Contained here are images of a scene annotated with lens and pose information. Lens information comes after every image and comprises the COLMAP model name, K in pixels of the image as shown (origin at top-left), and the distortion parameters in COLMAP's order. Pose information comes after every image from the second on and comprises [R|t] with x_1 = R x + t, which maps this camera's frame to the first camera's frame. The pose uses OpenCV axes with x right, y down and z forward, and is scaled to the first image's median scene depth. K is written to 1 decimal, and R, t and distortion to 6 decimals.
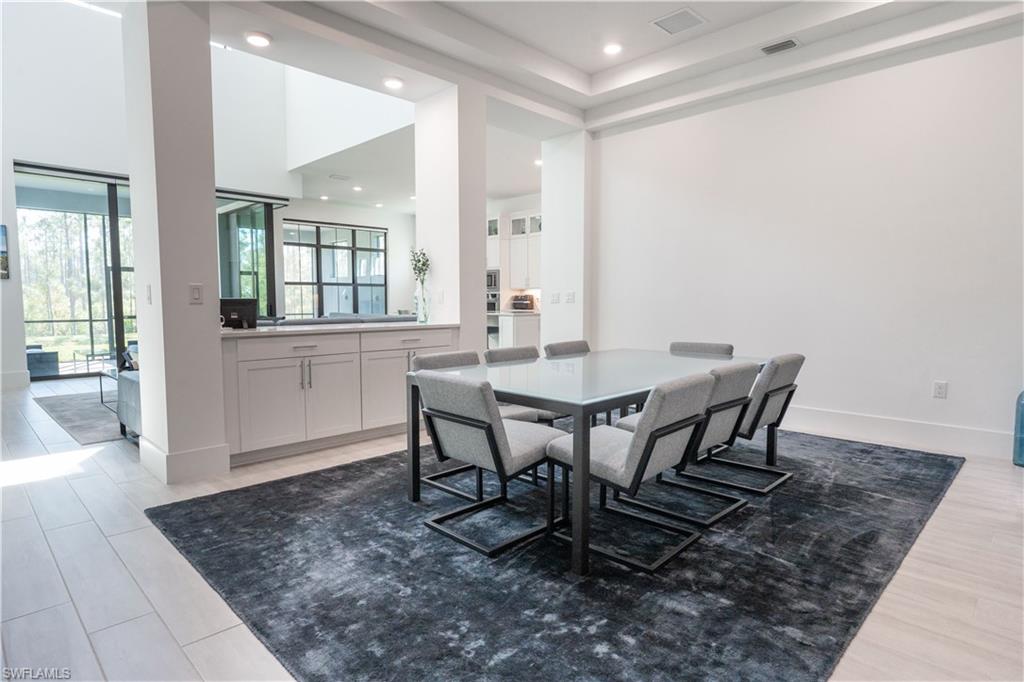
lens RADIAL K [[555.8, 0, 509.7], [0, 555.8, 341.0], [0, 0, 1]] dist [-0.001802, 0.000473]
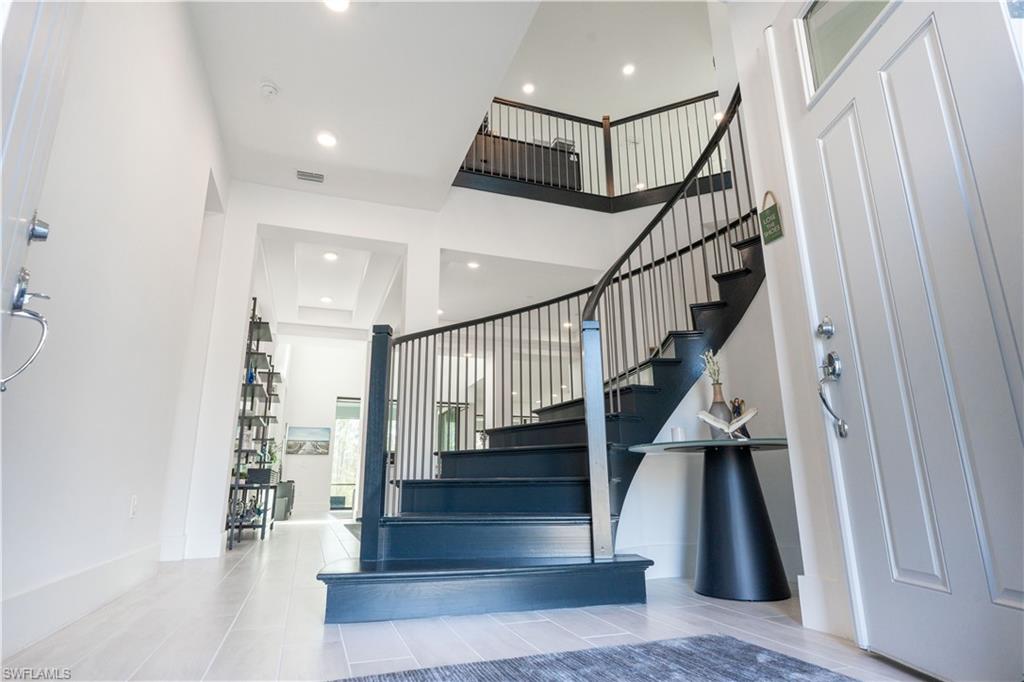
lens RADIAL K [[555.8, 0, 509.1], [0, 555.8, 341.0], [0, 0, 1]] dist [-0.001802, 0.000473]
pose [[0.901840, -0.111781, -0.417361, 0.293656], [-0.028429, 0.948510, -0.315468, 0.058497], [0.431135, 0.296367, 0.852226, -0.282288]]
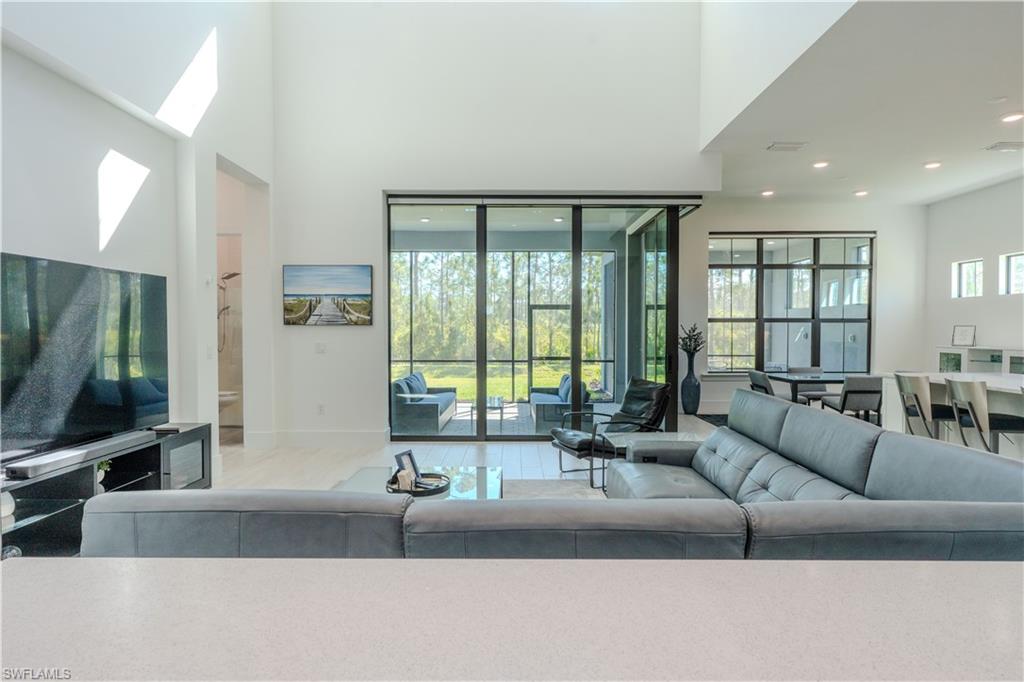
lens RADIAL K [[555.8, 0, 510.1], [0, 555.8, 335.8], [0, 0, 1]] dist [-0.001802, 0.000473]
pose [[0.702690, 0.015163, -0.711334, -0.064195], [-0.056531, 0.997802, -0.034575, -0.040334], [0.709247, 0.064508, 0.702003, 0.281321]]
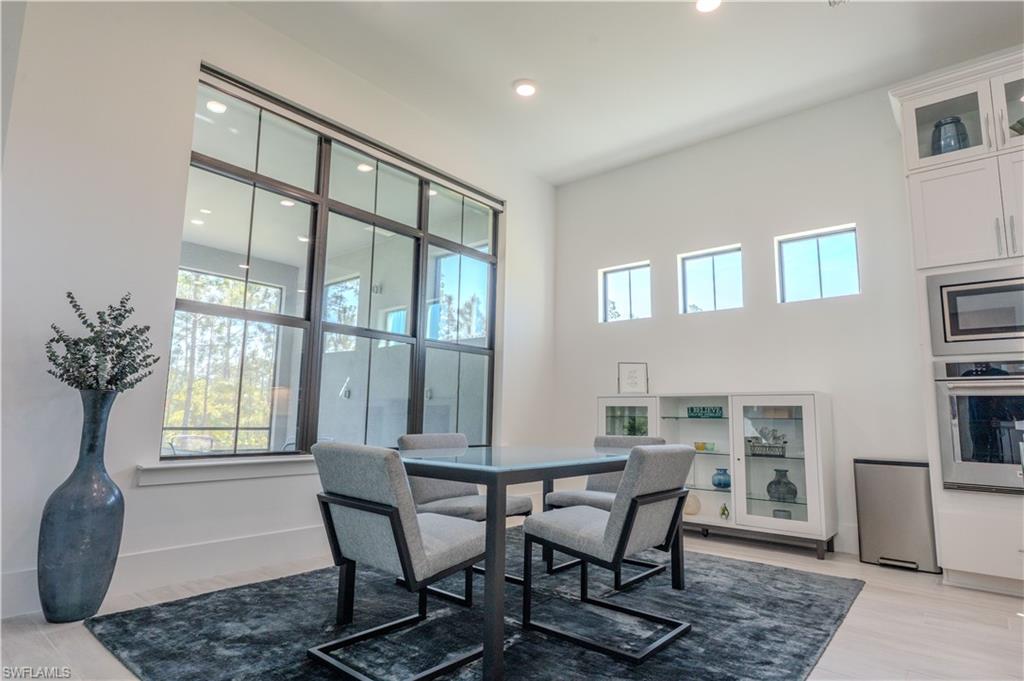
lens RADIAL K [[555.8, 0, 508.1], [0, 555.8, 340.8], [0, 0, 1]] dist [-0.001802, 0.000473]
pose [[0.996844, 0.034088, 0.071701, -0.249691], [-0.018404, 0.977748, -0.208974, -0.035318], [-0.077229, 0.206995, 0.975289, 0.682793]]
